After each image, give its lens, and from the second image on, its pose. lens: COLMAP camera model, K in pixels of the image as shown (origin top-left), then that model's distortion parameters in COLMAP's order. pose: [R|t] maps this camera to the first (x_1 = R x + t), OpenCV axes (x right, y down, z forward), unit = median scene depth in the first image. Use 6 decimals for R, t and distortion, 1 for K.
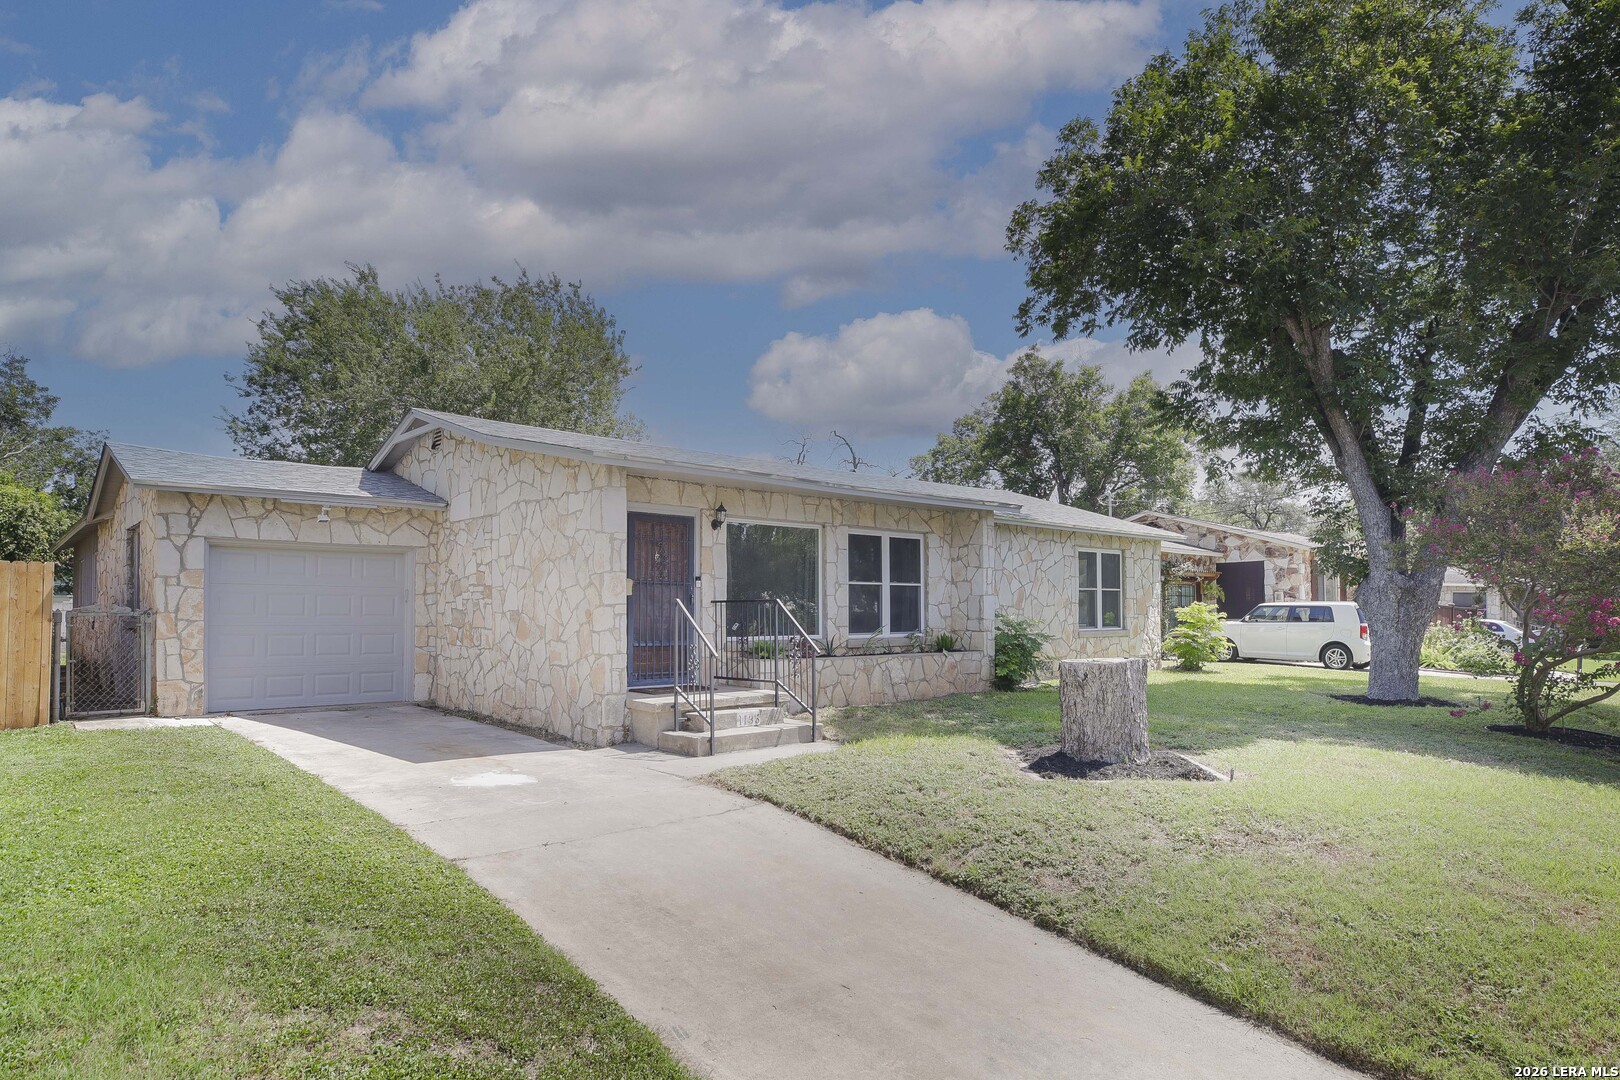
lens RADIAL K [[956.4, 0, 812.5], [0, 956.4, 605.1], [0, 0, 1]] dist [-0.001363, -0.000258]
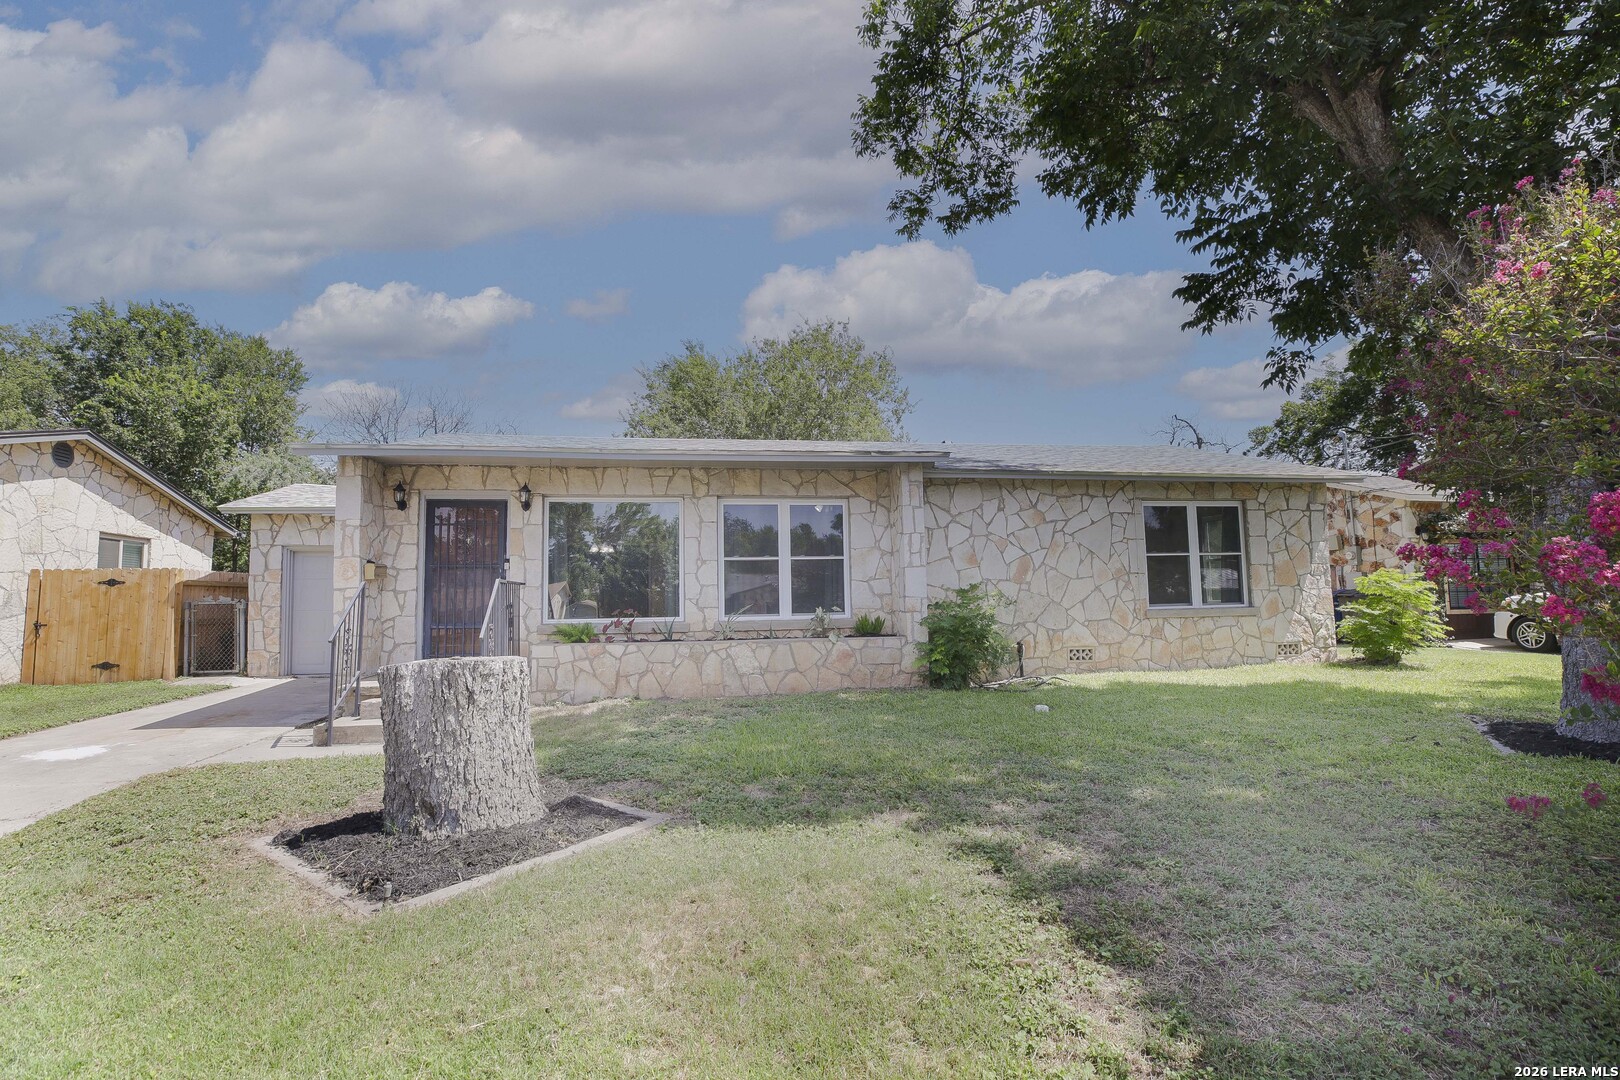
lens RADIAL K [[750.4, 0, 810.0], [0, 750.4, 540.0], [0, 0, 1]] dist [-0.037315, 0.009897]
pose [[0.835524, -0.057780, -0.546407, 0.481636], [0.021057, 0.997092, -0.073239, 0.012093], [0.549050, 0.049687, 0.834311, 0.443666]]
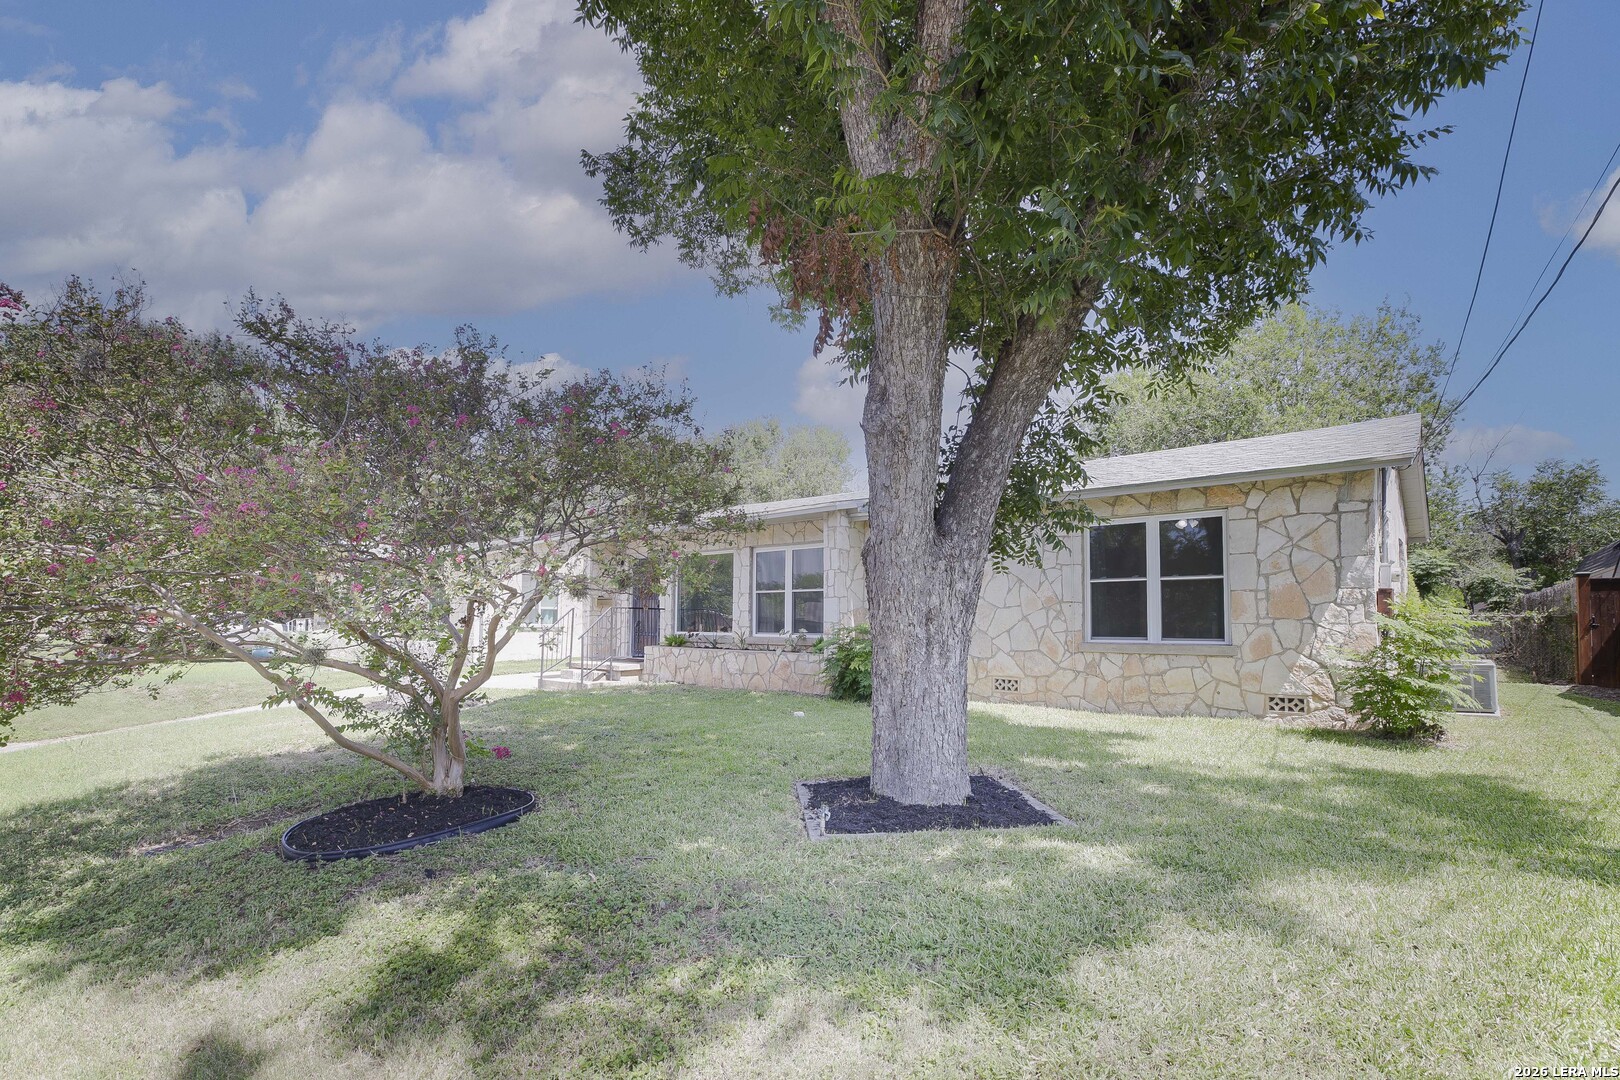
lens RADIAL K [[750.4, 0, 810.0], [0, 750.4, 540.0], [0, 0, 1]] dist [-0.037315, 0.009897]
pose [[0.108769, -0.106258, -0.988372, 1.007471], [0.000998, 0.994282, -0.106784, 0.013984], [0.994067, 0.010628, 0.108253, 0.939707]]
